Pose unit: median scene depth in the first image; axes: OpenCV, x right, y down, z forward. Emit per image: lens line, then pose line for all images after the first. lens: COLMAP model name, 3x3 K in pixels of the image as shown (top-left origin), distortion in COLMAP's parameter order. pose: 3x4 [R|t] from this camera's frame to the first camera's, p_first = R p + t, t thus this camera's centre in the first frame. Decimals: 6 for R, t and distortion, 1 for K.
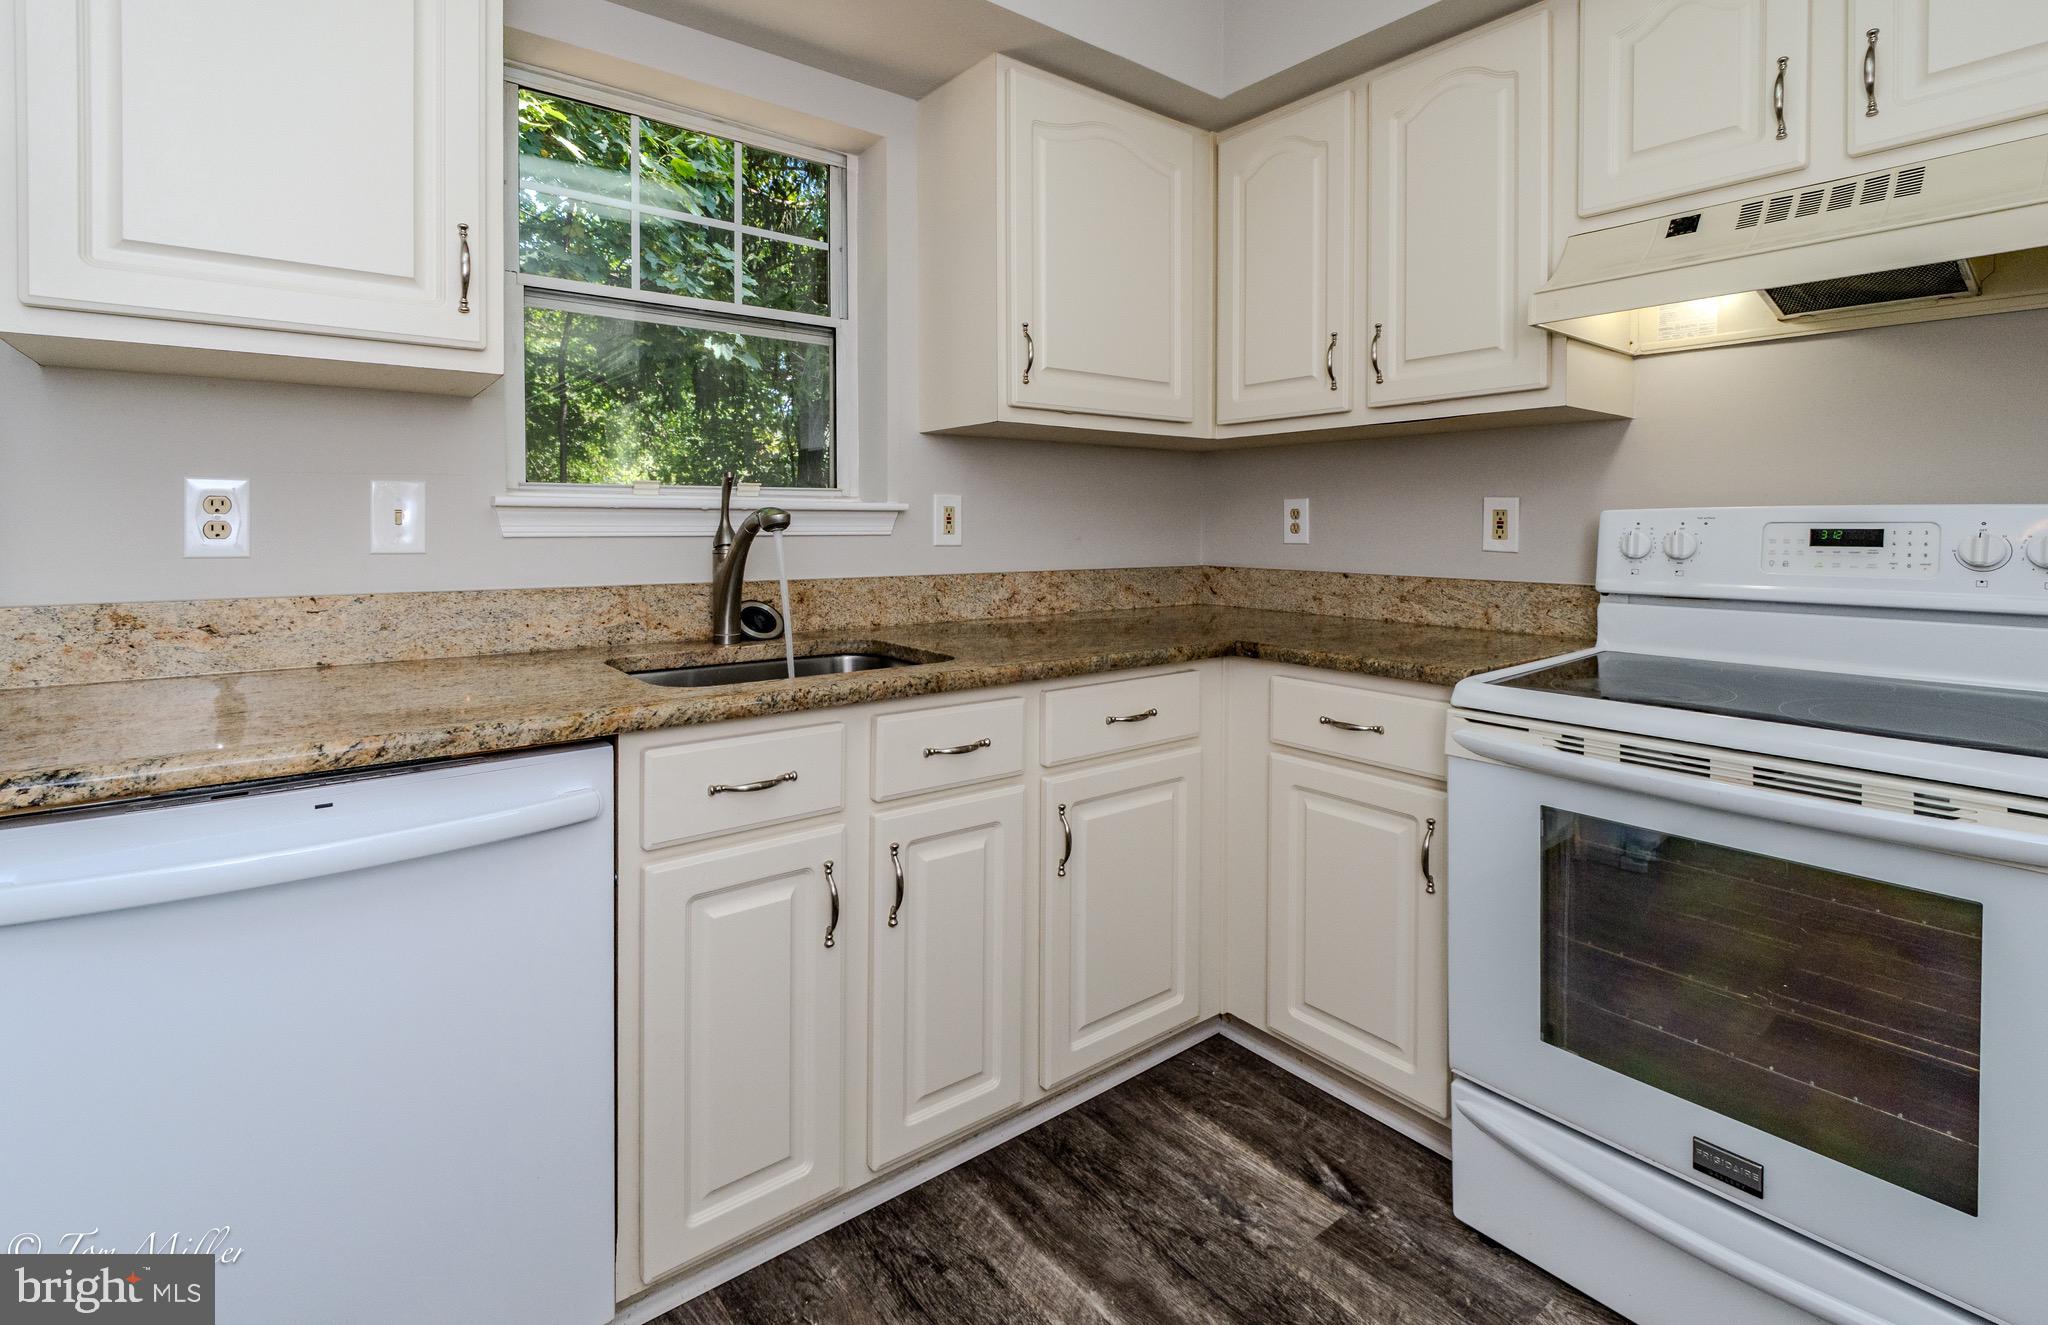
lens RADIAL K [[960.3, 0, 1025.1], [0, 960.3, 530.5], [0, 0, 1]] dist [-0.001211, 0.000019]
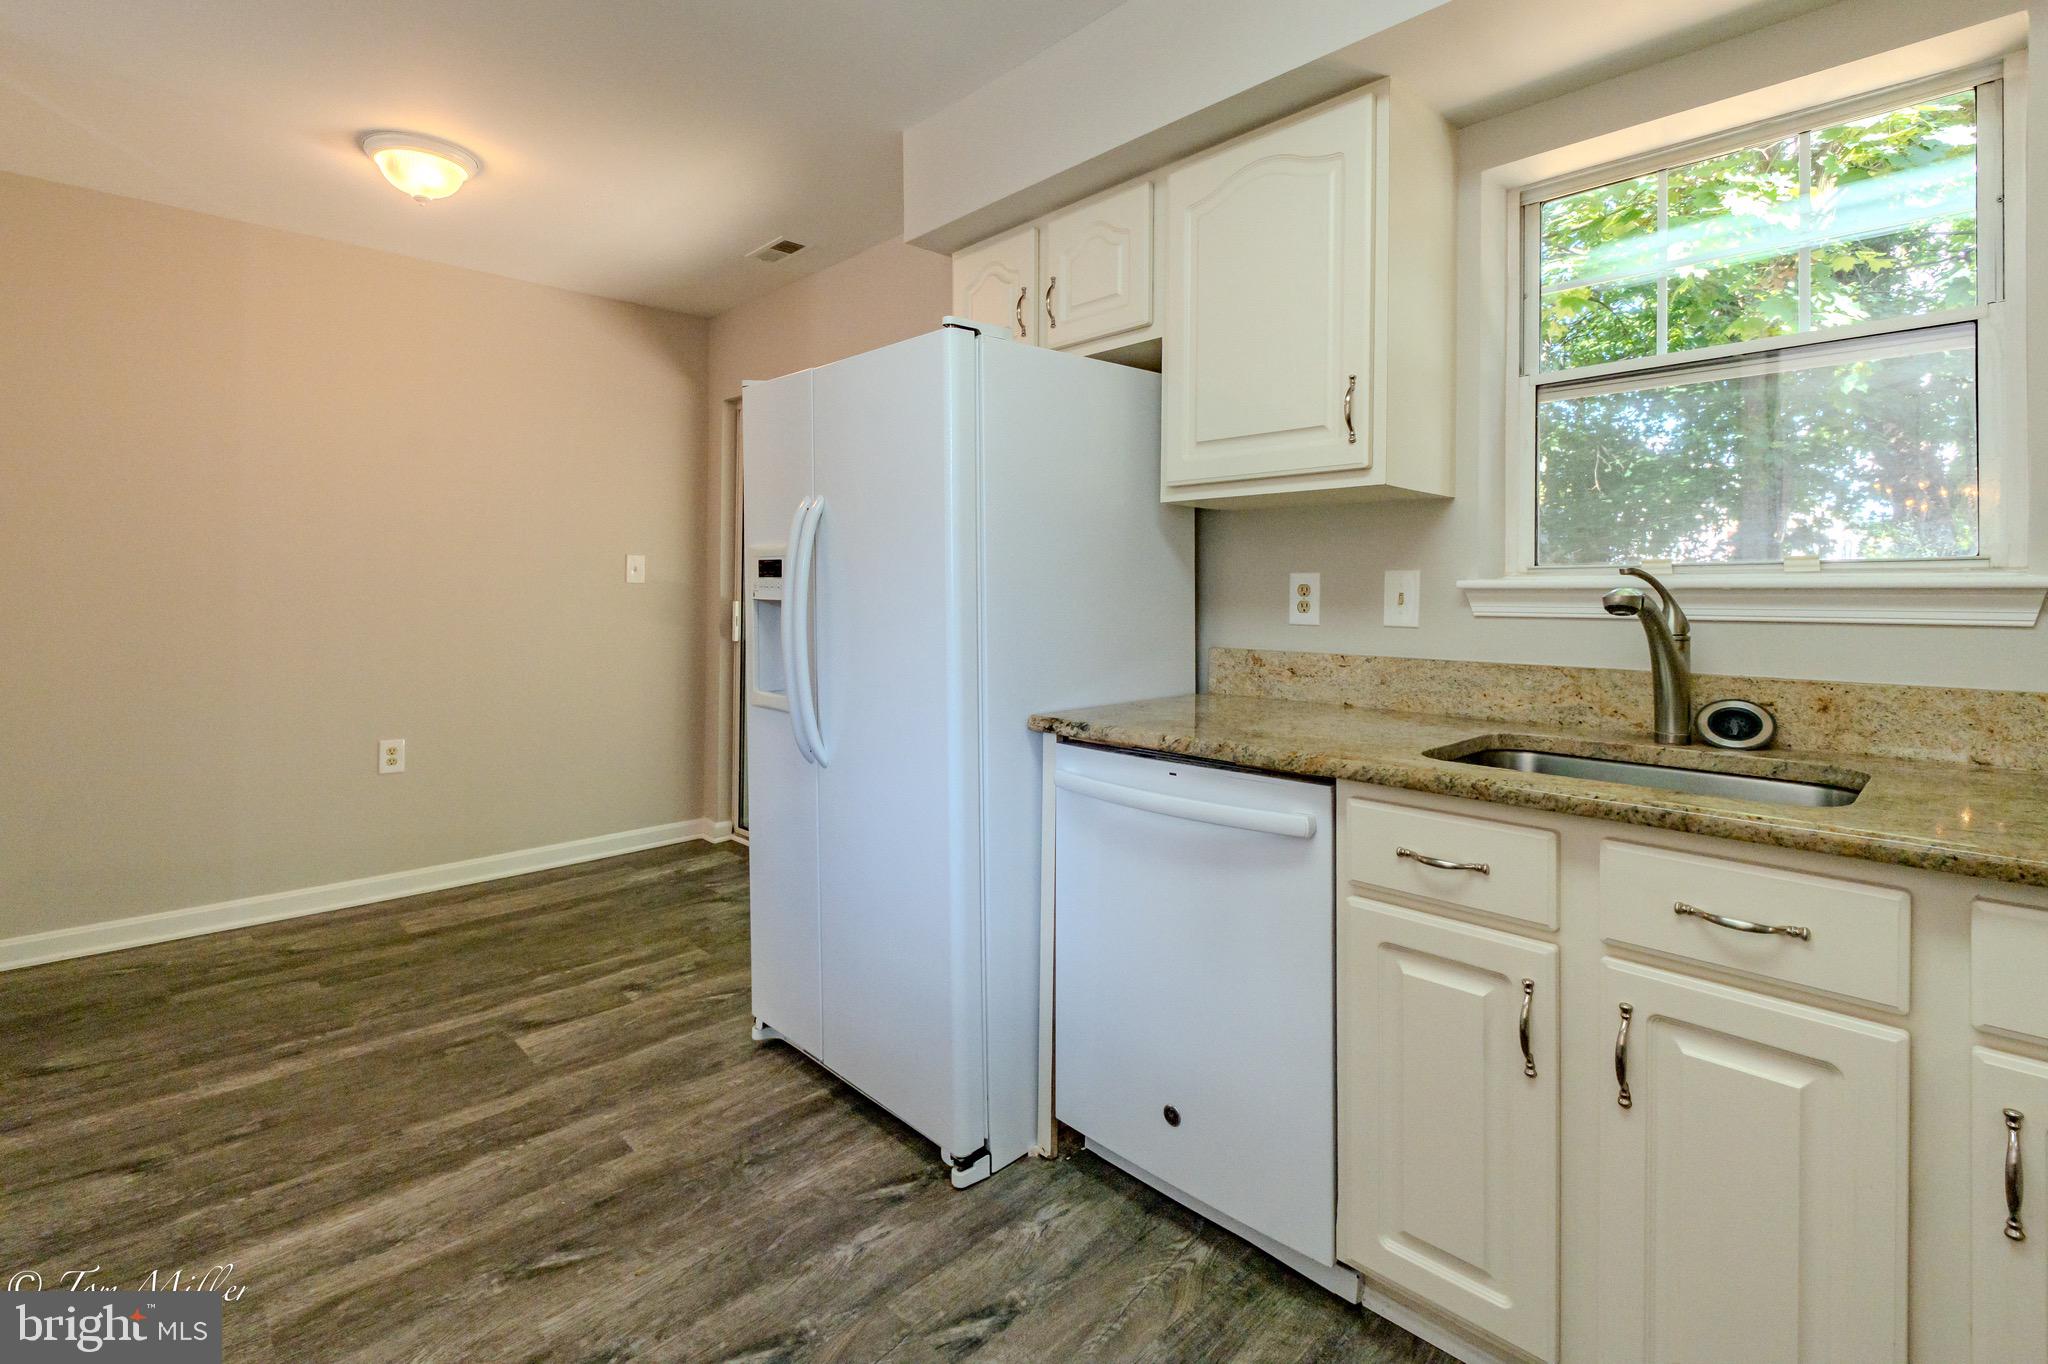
lens RADIAL K [[910.5, 0, 1025.3], [0, 910.5, 594.6], [0, 0, 1]] dist [0.000697, -0.000269]
pose [[0.110592, -0.004884, -0.993854, 0.508537], [-0.015169, 0.999863, -0.006602, -0.003605], [0.993750, 0.015806, 0.110503, 0.368972]]
